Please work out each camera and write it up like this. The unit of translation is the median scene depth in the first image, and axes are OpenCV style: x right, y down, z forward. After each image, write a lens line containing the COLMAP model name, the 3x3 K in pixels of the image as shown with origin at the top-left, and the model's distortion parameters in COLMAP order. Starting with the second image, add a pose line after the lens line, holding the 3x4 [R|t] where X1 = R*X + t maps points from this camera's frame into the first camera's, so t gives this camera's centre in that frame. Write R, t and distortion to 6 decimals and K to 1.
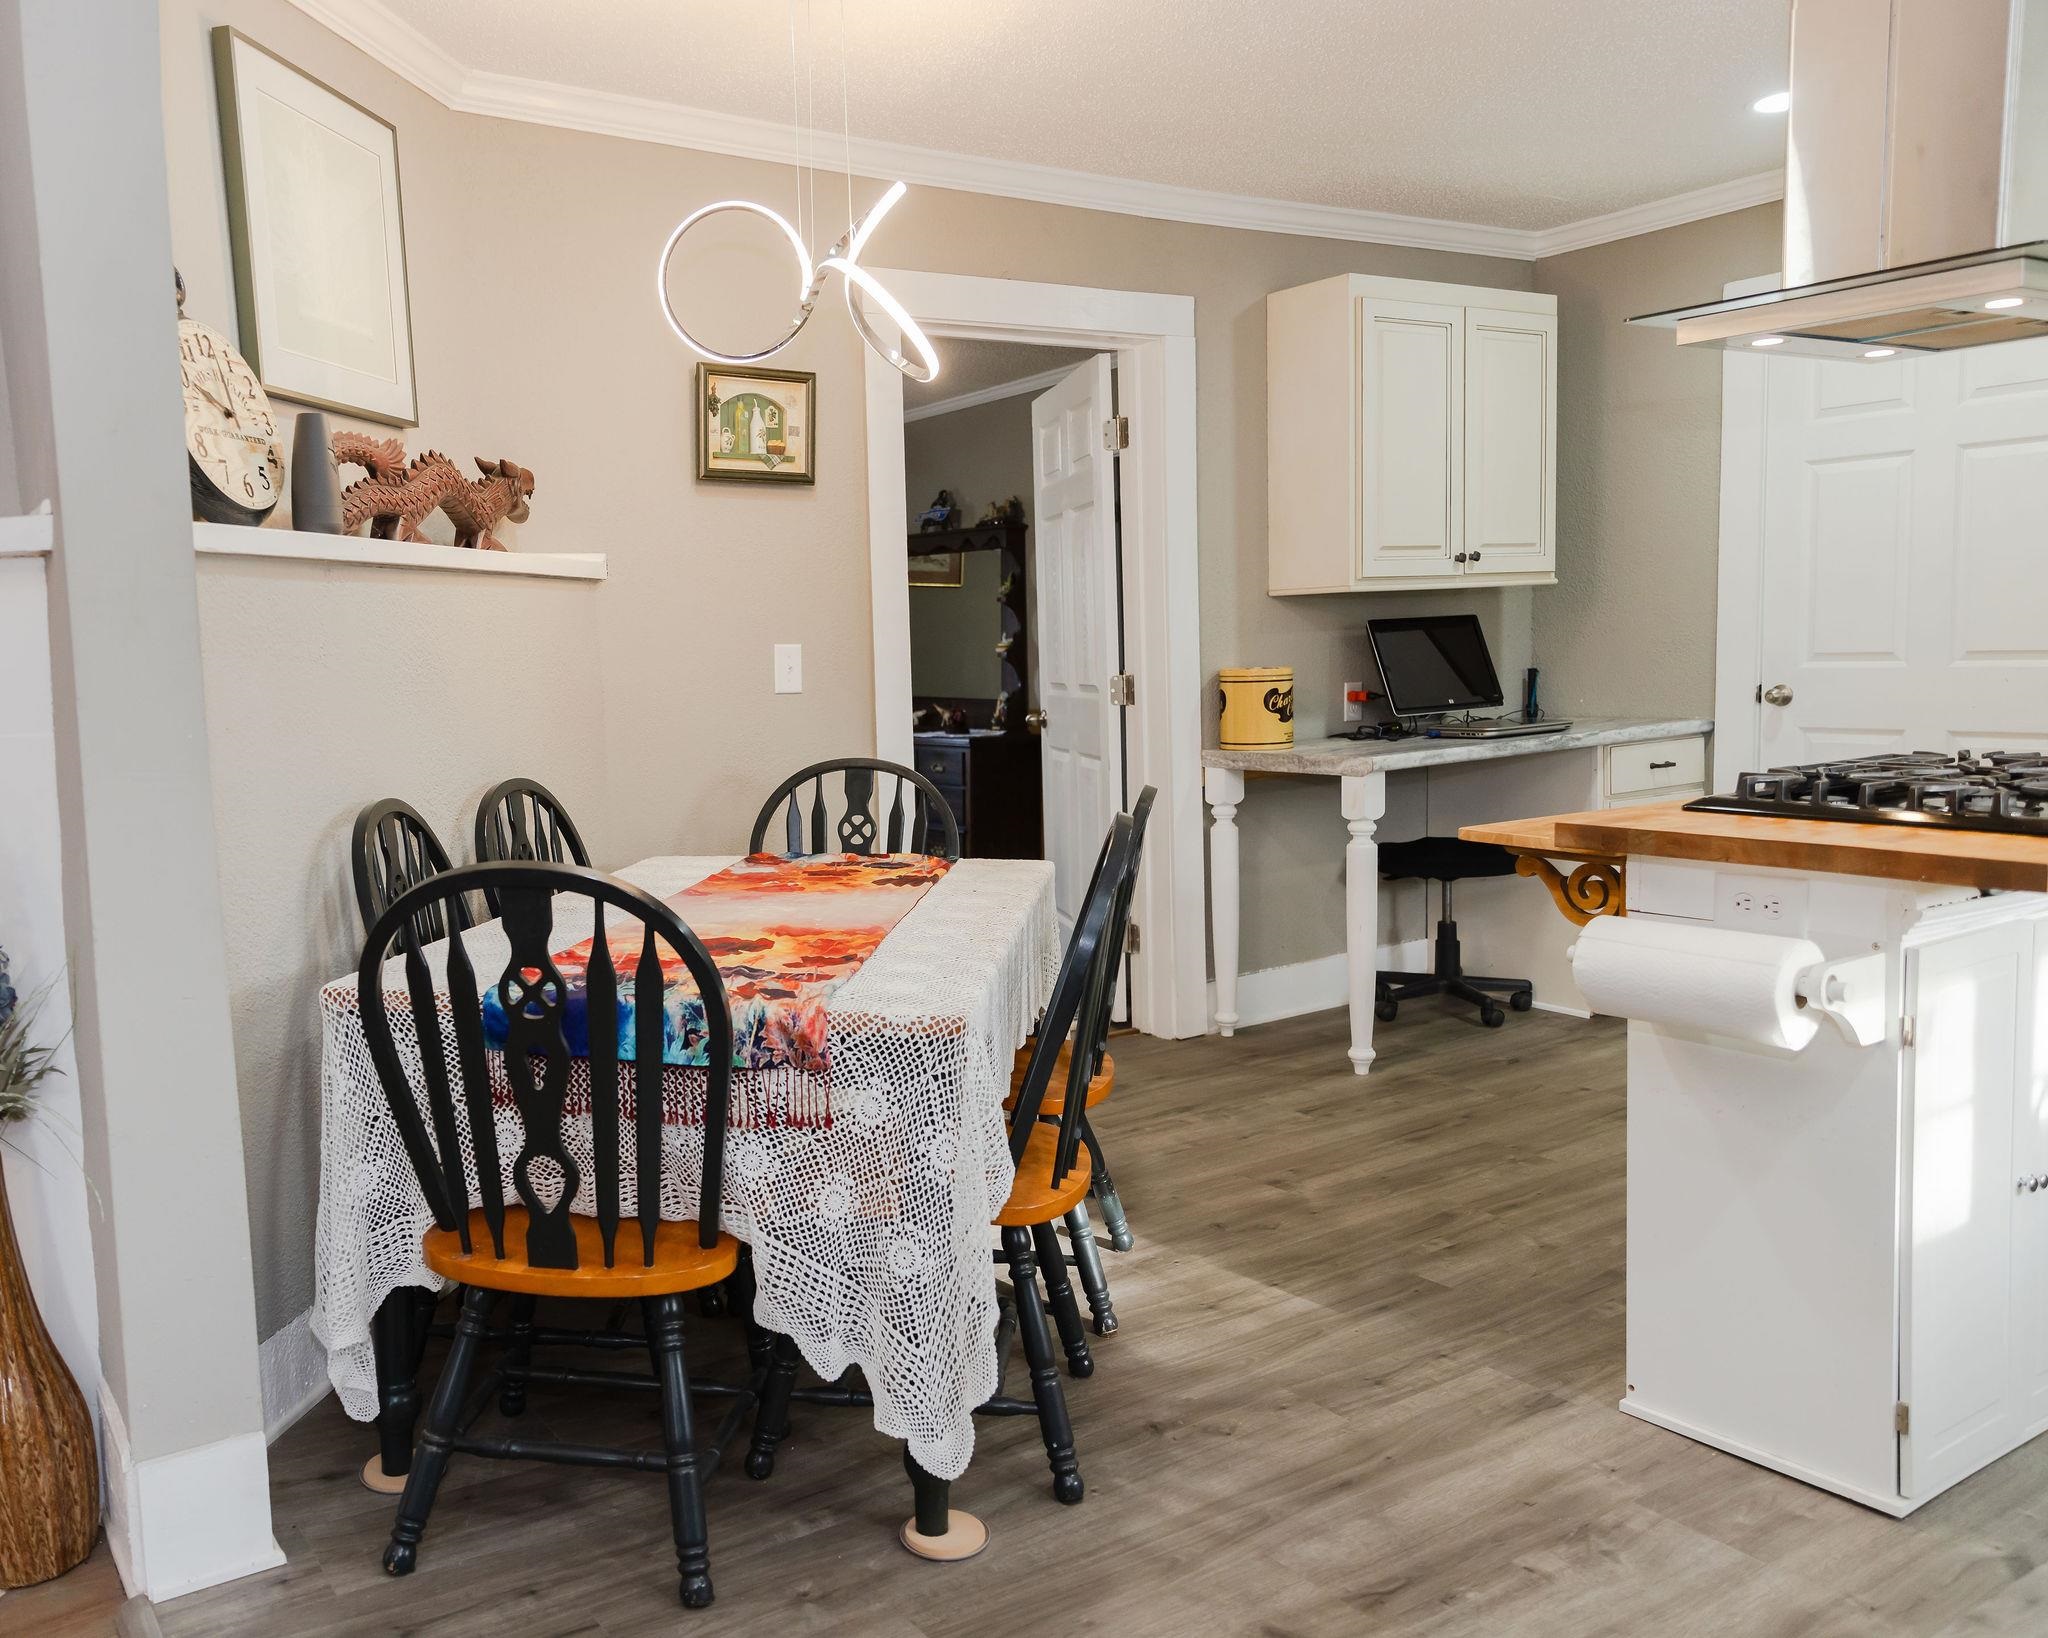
lens RADIAL K [[1733.6, 0, 1023.2], [0, 1733.6, 821.6], [0, 0, 1]] dist [0.001807, -0.006171]
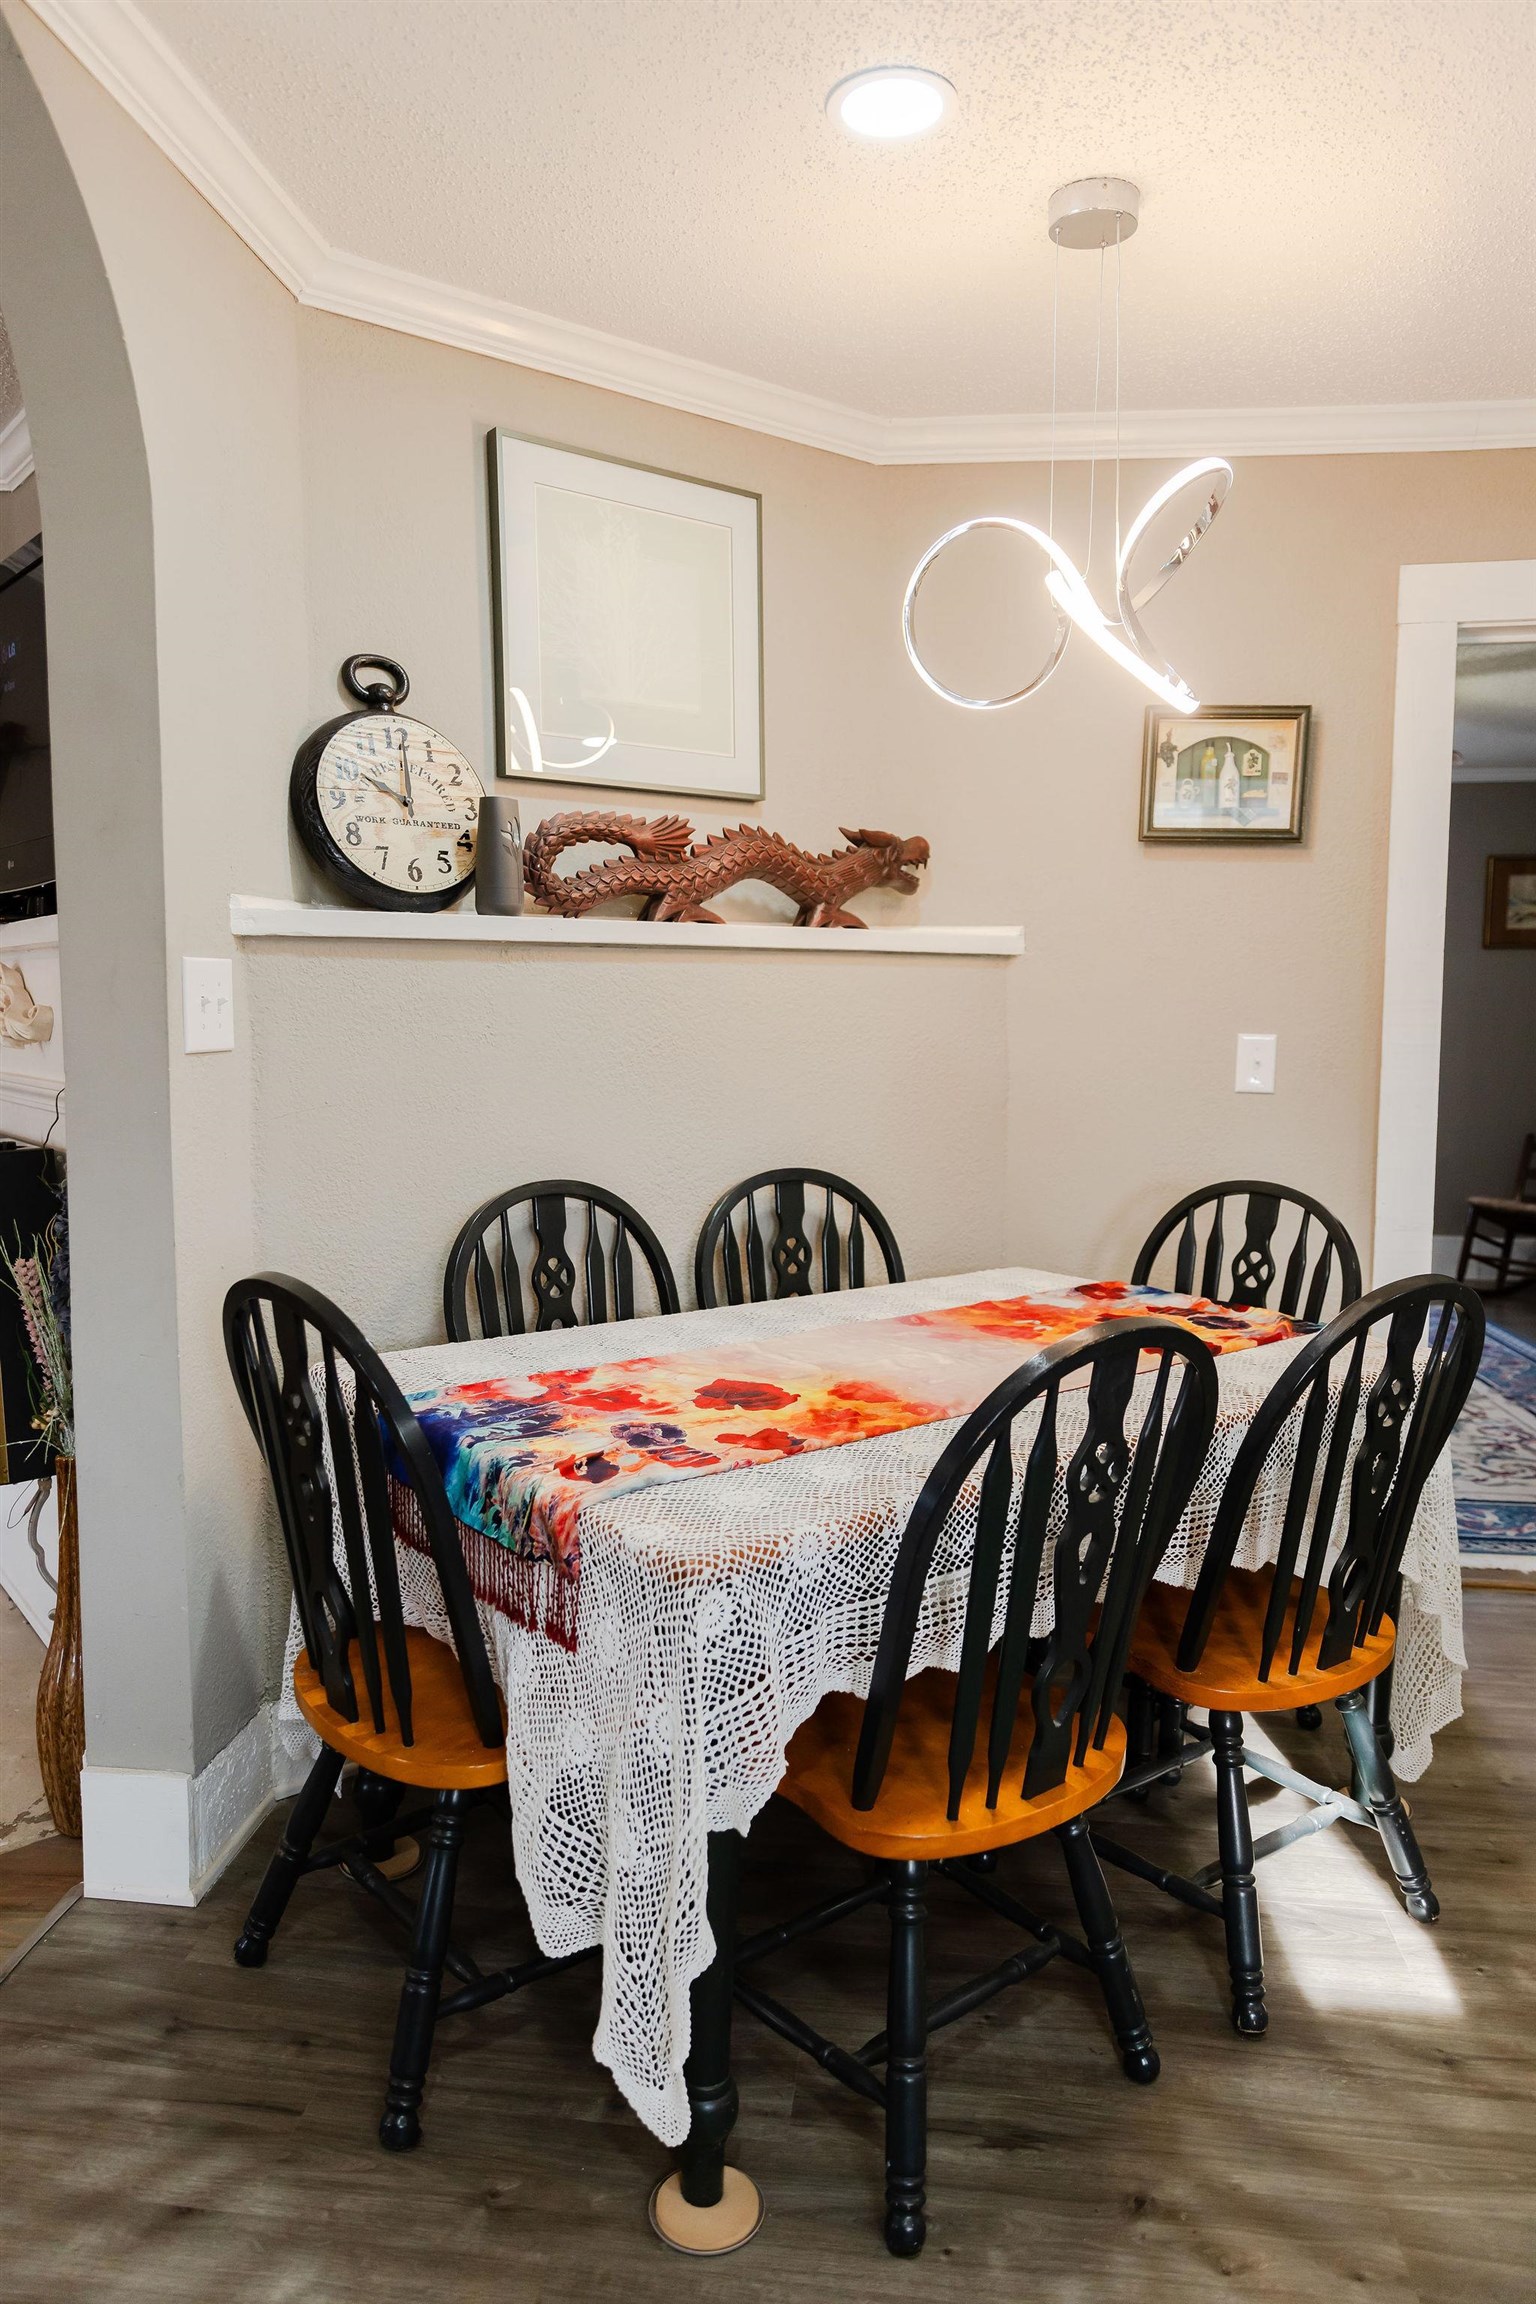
lens RADIAL K [[1685.3, 0, 767.9], [0, 1685.3, 1147.4], [0, 0, 1]] dist [-0.002767, 0.000530]
pose [[0.725783, 0.095115, -0.681317, 0.271743], [-0.101716, 0.994347, 0.030460, -0.053408], [0.680362, 0.047194, 0.731355, 0.272195]]
